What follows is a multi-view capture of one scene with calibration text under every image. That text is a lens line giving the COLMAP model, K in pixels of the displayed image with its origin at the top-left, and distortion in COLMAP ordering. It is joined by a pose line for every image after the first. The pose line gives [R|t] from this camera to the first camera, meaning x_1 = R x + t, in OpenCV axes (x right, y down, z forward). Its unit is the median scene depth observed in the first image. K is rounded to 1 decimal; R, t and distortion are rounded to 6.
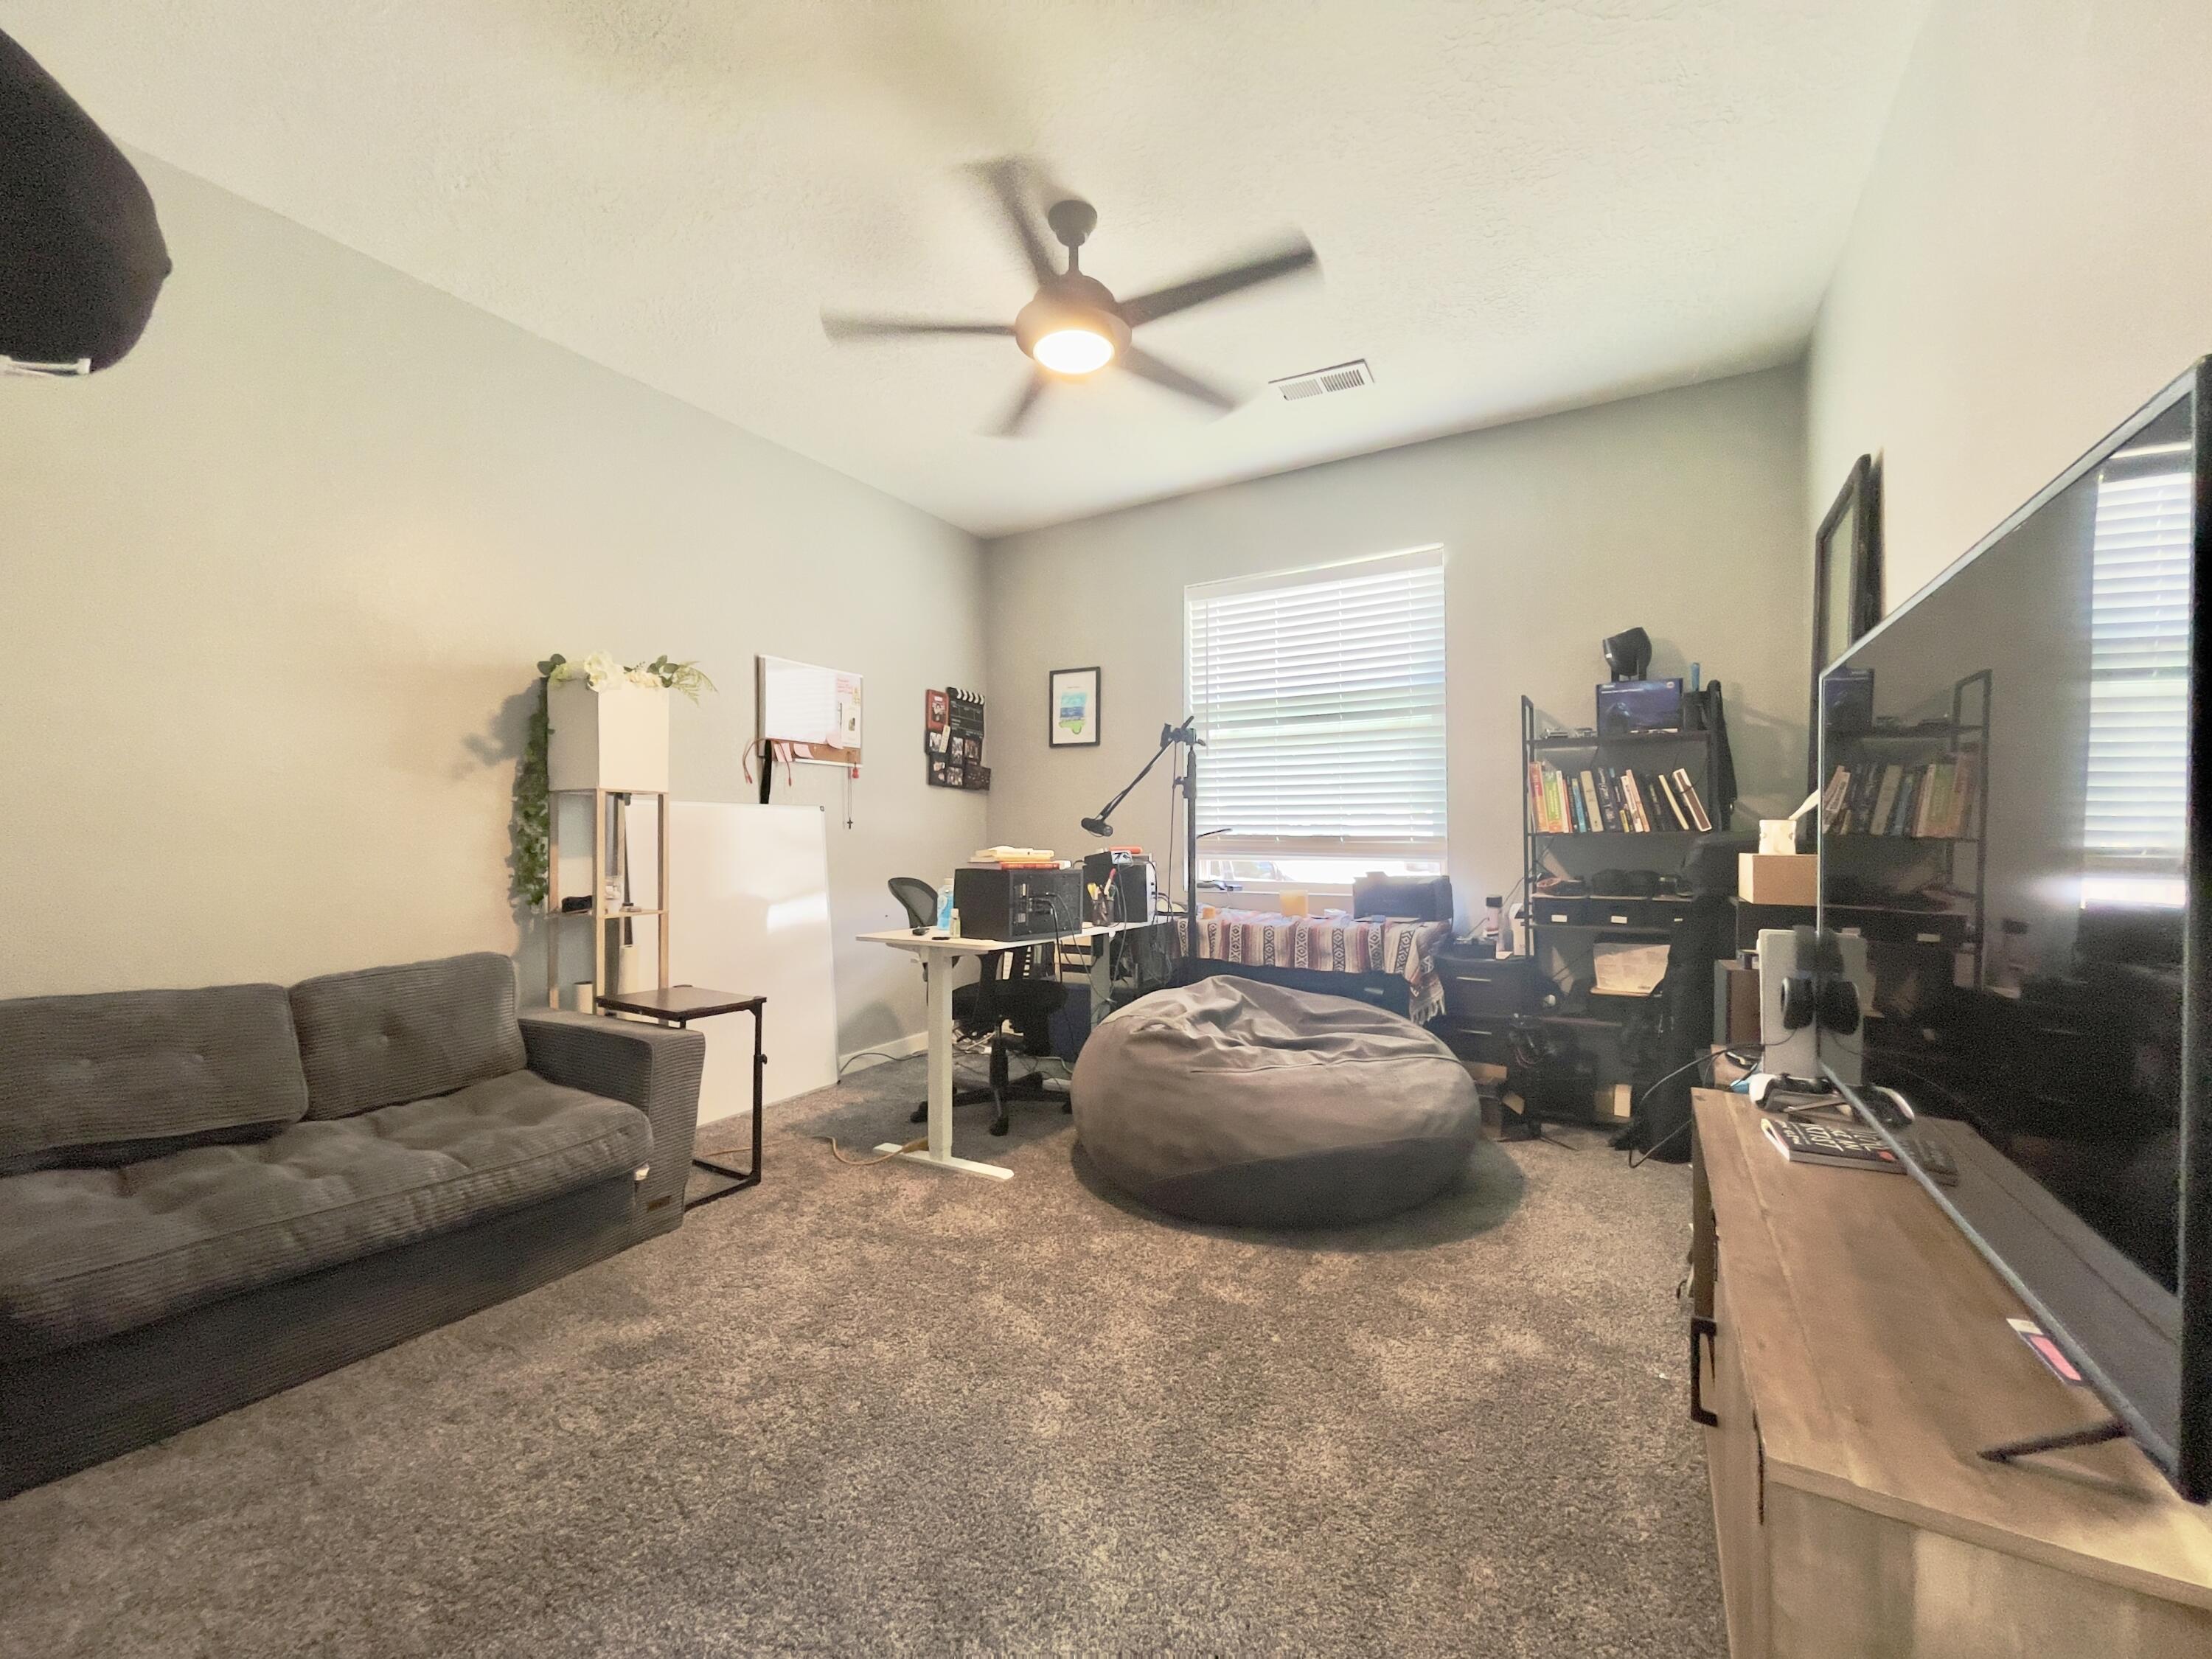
lens RADIAL K [[906.6, 0, 1094.8], [0, 906.6, 831.6], [0, 0, 1]] dist [-0.013271, 0.003597]
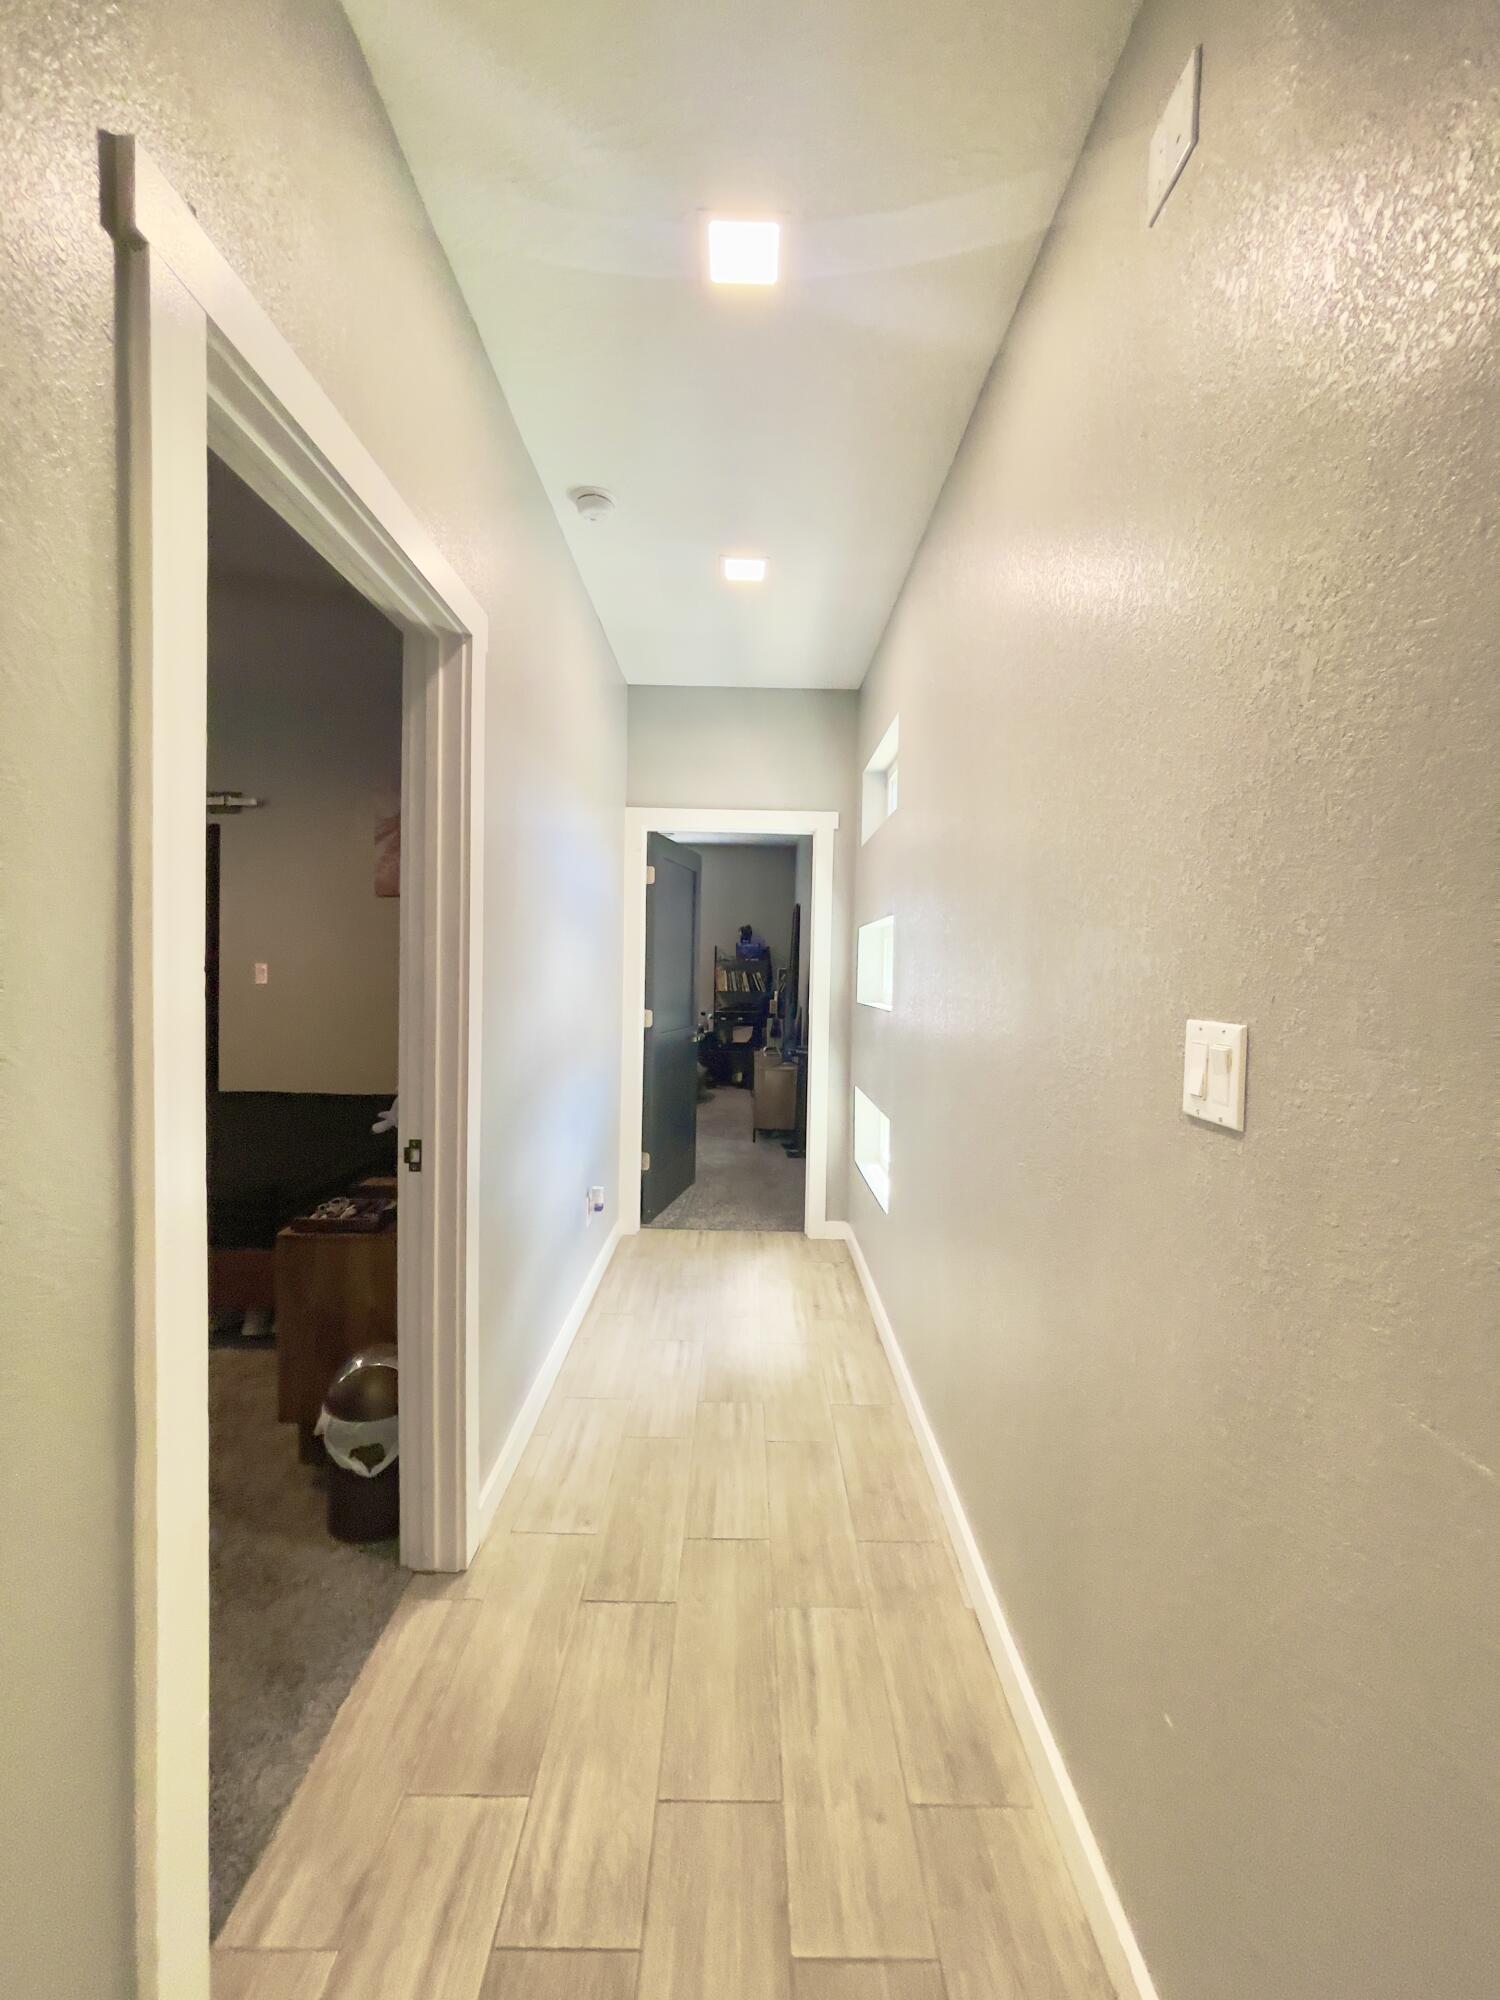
lens RADIAL K [[819.7, 0, 749.5], [0, 819.7, 1002.0], [0, 0, 1]] dist [-0.013271, 0.003597]
pose [[0.863268, 0.003284, 0.504735, -0.826269], [-0.032952, 0.998212, 0.049864, -0.104101], [-0.503669, -0.059678, 0.861833, -1.461975]]
